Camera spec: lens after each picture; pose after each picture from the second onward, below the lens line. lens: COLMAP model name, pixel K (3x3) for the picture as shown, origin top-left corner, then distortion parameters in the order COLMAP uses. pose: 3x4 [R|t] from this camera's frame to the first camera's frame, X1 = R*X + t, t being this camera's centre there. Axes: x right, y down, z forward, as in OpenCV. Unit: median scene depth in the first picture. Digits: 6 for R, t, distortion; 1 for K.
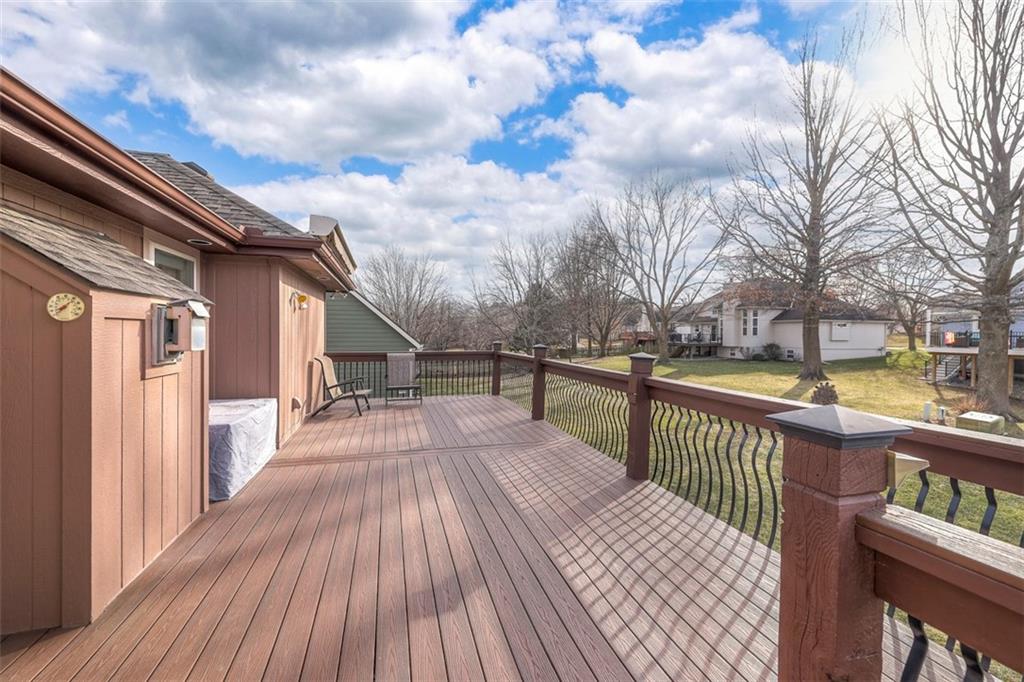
lens RADIAL K [[430.2, 0, 510.8], [0, 430.2, 337.5], [0, 0, 1]] dist [0.001033, 0.000216]
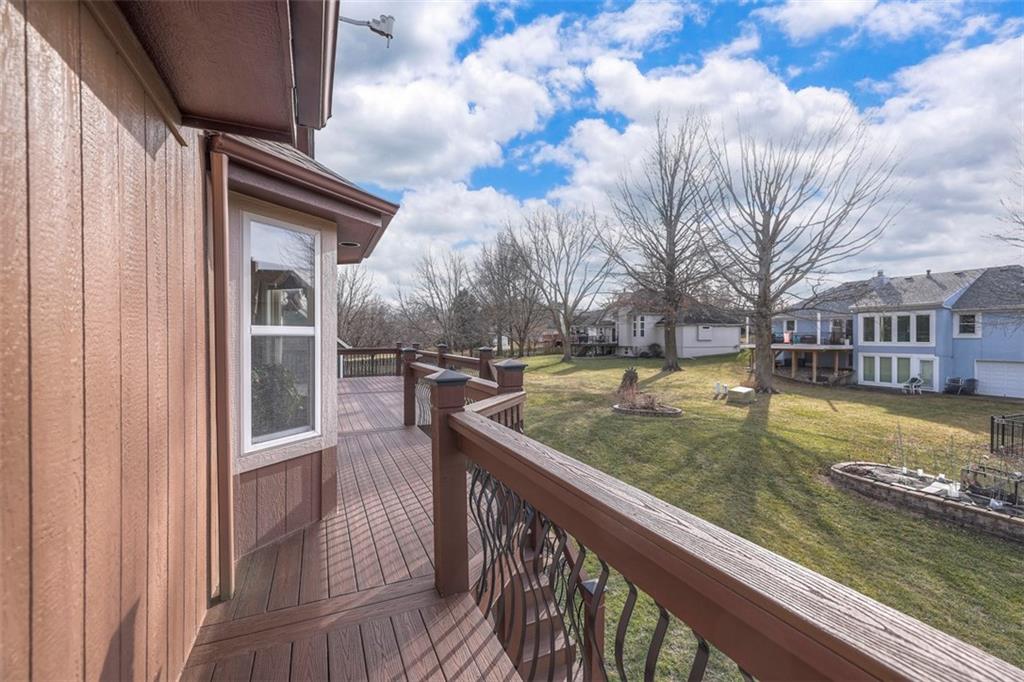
lens RADIAL K [[430.2, 0, 510.8], [0, 430.2, 337.5], [0, 0, 1]] dist [0.001033, 0.000216]
pose [[0.989358, -0.007705, 0.145295, 0.030498], [0.008851, 0.999935, -0.007238, 0.002725], [-0.145230, 0.008447, 0.989362, -0.132165]]
